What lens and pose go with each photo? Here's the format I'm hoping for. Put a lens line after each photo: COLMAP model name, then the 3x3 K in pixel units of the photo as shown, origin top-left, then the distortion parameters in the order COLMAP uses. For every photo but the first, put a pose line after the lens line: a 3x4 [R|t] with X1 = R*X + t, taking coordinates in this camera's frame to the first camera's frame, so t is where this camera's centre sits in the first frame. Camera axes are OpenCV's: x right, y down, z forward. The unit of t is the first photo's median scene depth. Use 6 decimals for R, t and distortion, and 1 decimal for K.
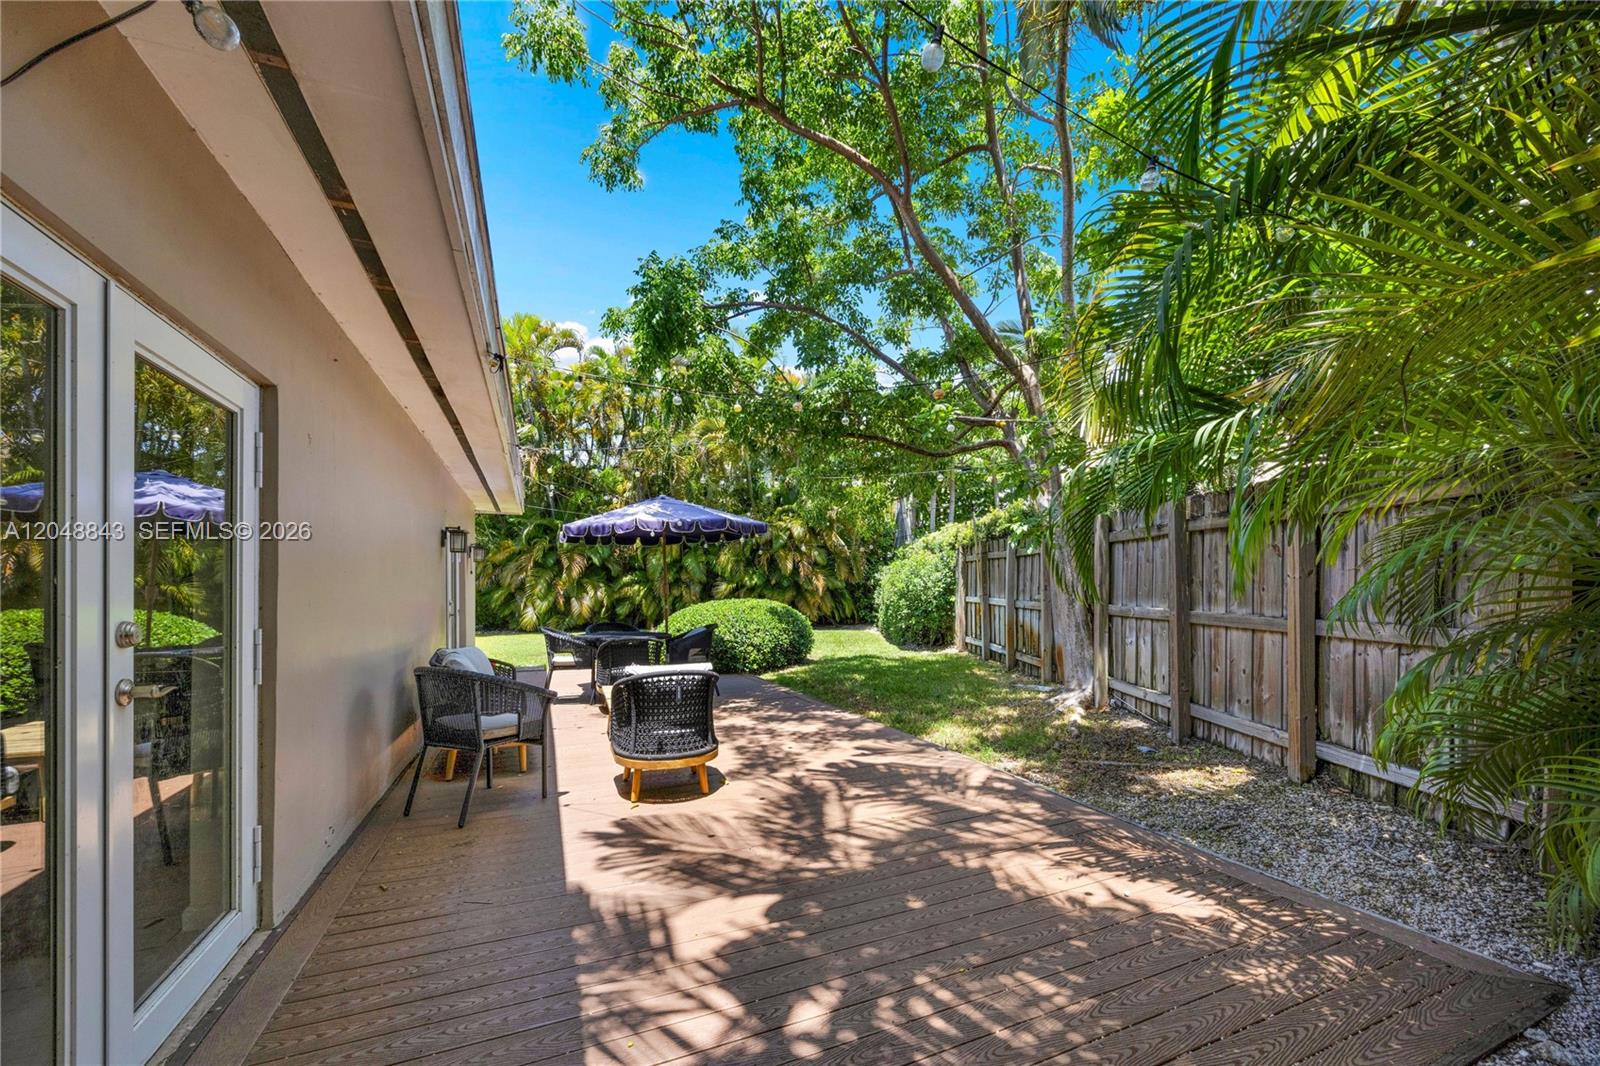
lens RADIAL K [[648.8, 0, 809.7], [0, 648.8, 588.8], [0, 0, 1]] dist [-0.000886, -0.000049]
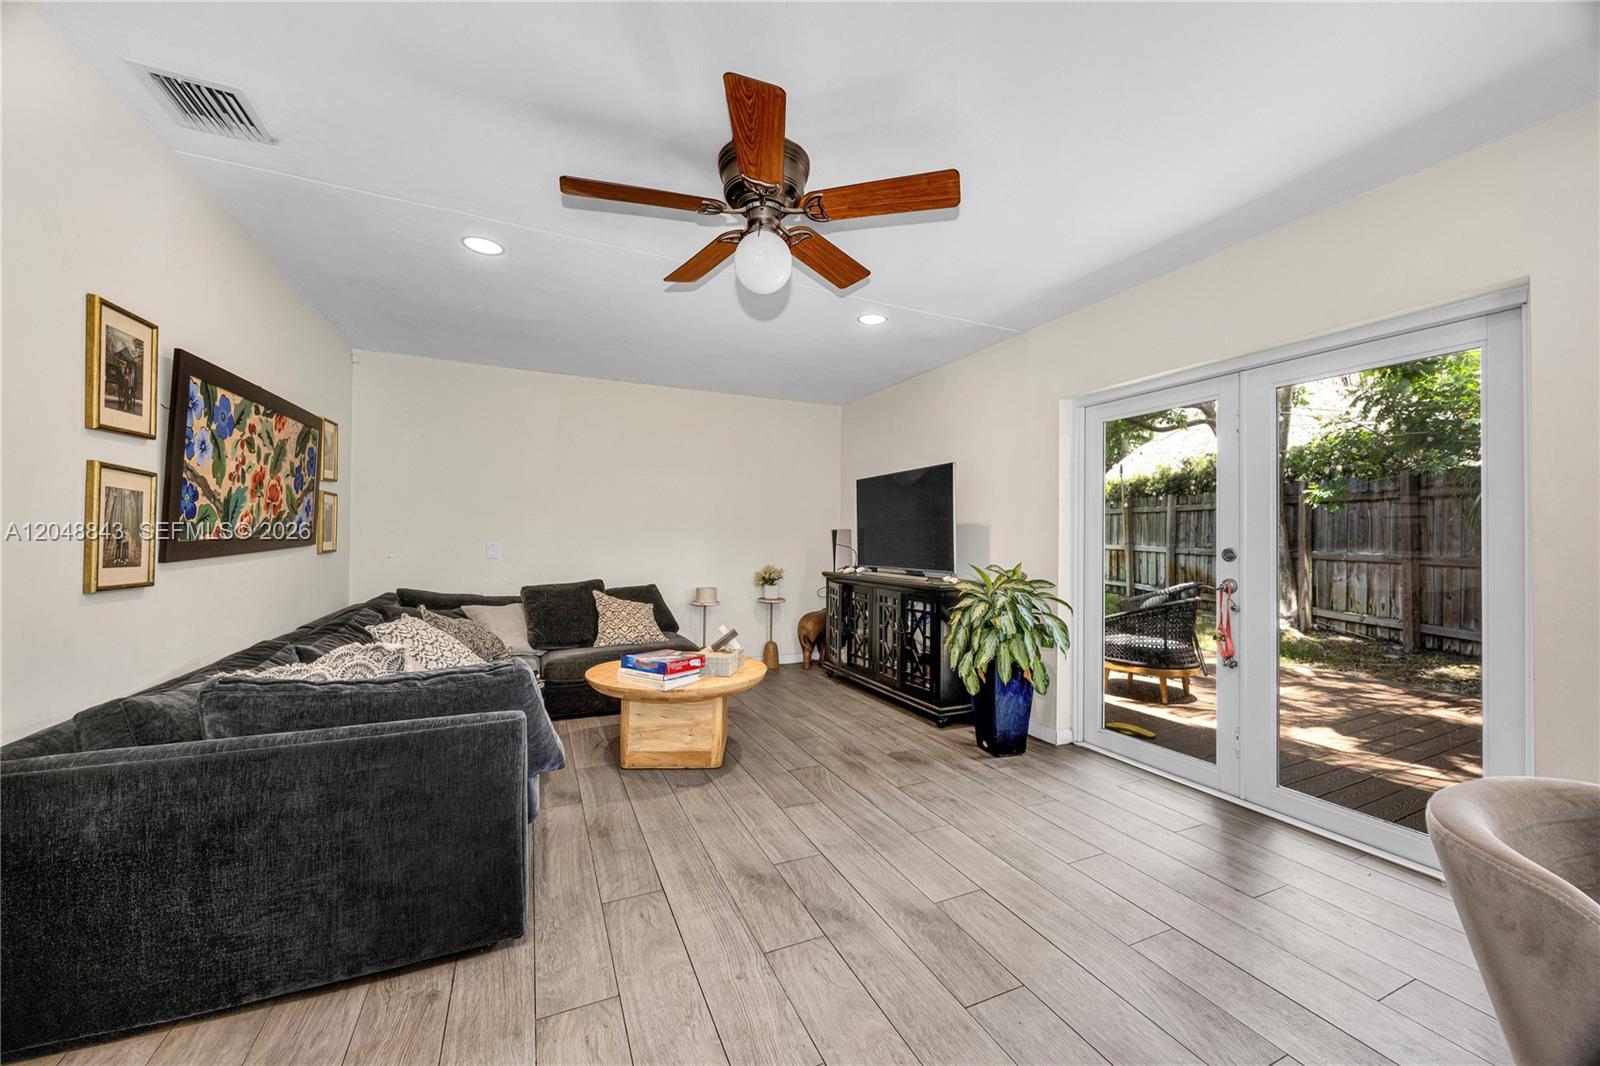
lens RADIAL K [[621.9, 0, 800.0], [0, 621.9, 533.0], [0, 0, 1]] dist [-0.014488, -0.000150]
pose [[0.999869, 0.008523, 0.013781, -0.327948], [-0.008470, 0.999957, -0.003853, 0.001407], [-0.013813, 0.003736, 0.999898, -0.119197]]
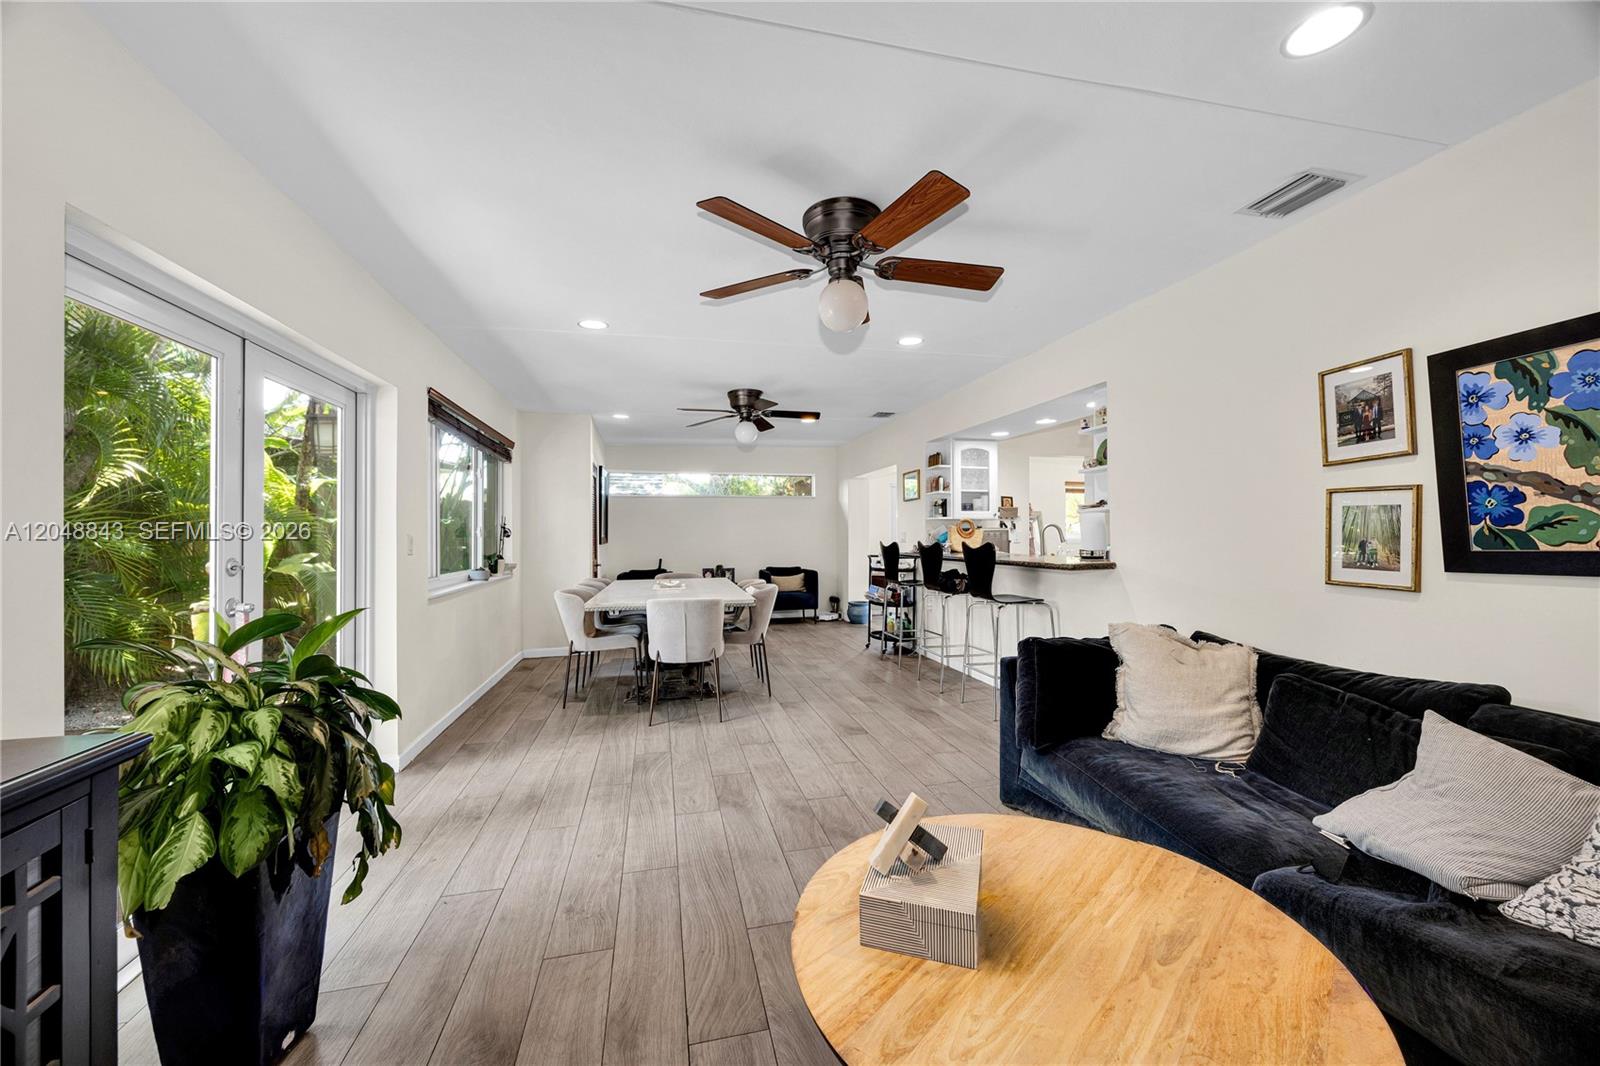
lens RADIAL K [[606.8, 0, 800.0], [0, 606.8, 533.0], [0, 0, 1]] dist [-0.002388, -0.000155]
pose [[-0.984822, 0.008654, 0.173350, -0.359337], [0.007734, 0.999952, -0.005981, -0.000860], [-0.173393, -0.004550, -0.984842, 0.287343]]
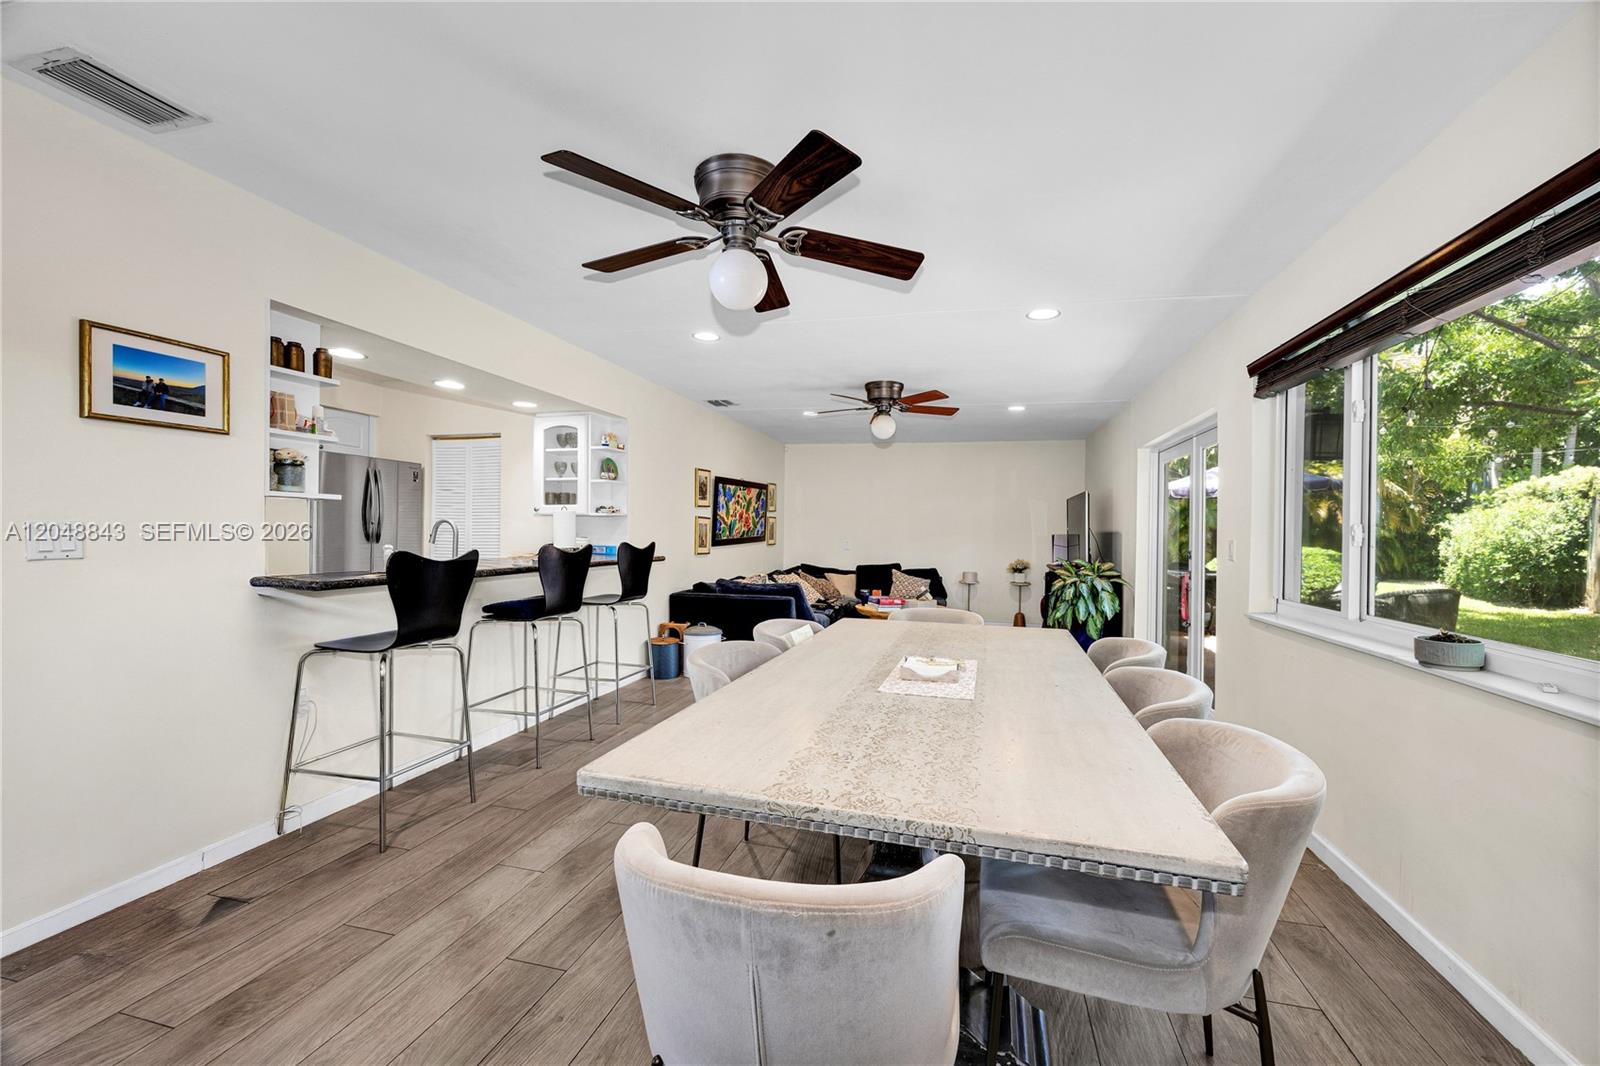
lens RADIAL K [[606.8, 0, 800.0], [0, 606.8, 533.0], [0, 0, 1]] dist [-0.002388, -0.000155]
pose [[0.778623, 0.011231, -0.627391, -0.097771], [-0.010906, 0.999931, 0.004365, -0.004687], [0.627397, 0.003444, 0.778692, -0.322120]]
